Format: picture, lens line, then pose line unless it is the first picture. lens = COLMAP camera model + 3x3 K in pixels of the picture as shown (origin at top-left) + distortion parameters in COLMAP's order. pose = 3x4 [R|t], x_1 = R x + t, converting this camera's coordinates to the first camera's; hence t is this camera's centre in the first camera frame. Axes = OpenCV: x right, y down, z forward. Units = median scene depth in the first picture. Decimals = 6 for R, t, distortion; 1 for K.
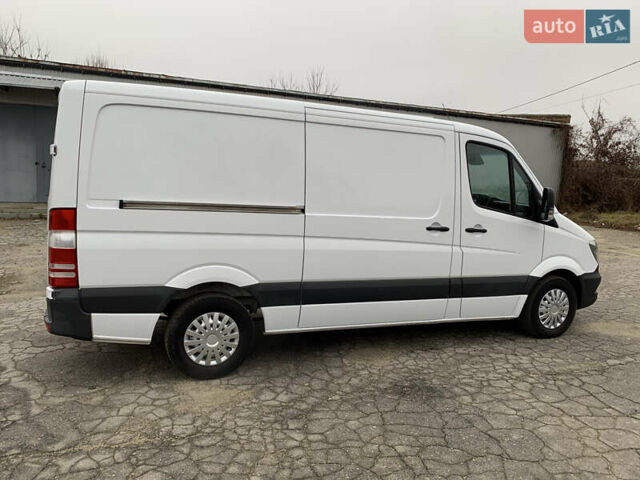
lens RADIAL K [[501.9, 0, 318.2], [0, 501.9, 223.4], [0, 0, 1]] dist [0.026935, -0.003029]
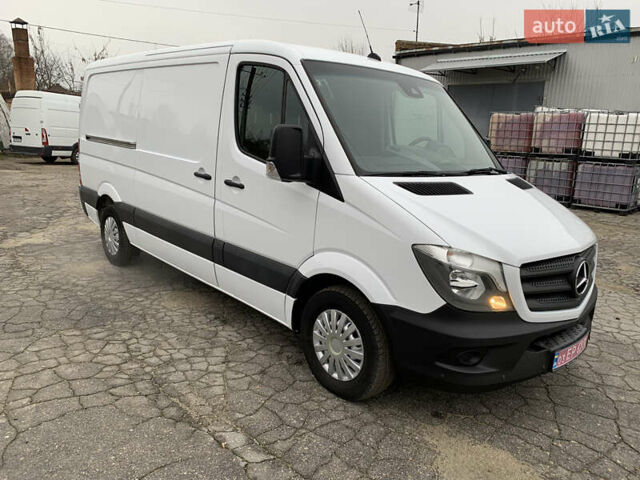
lens RADIAL K [[489.9, 0, 329.9], [0, 489.9, 239.0], [0, 0, 1]] dist [0.044876, -0.052996]
pose [[0.349655, 0.171562, -0.921036, 1.075134], [-0.127572, 0.982652, 0.134609, -0.023160], [0.928152, 0.070432, 0.365476, 0.889616]]
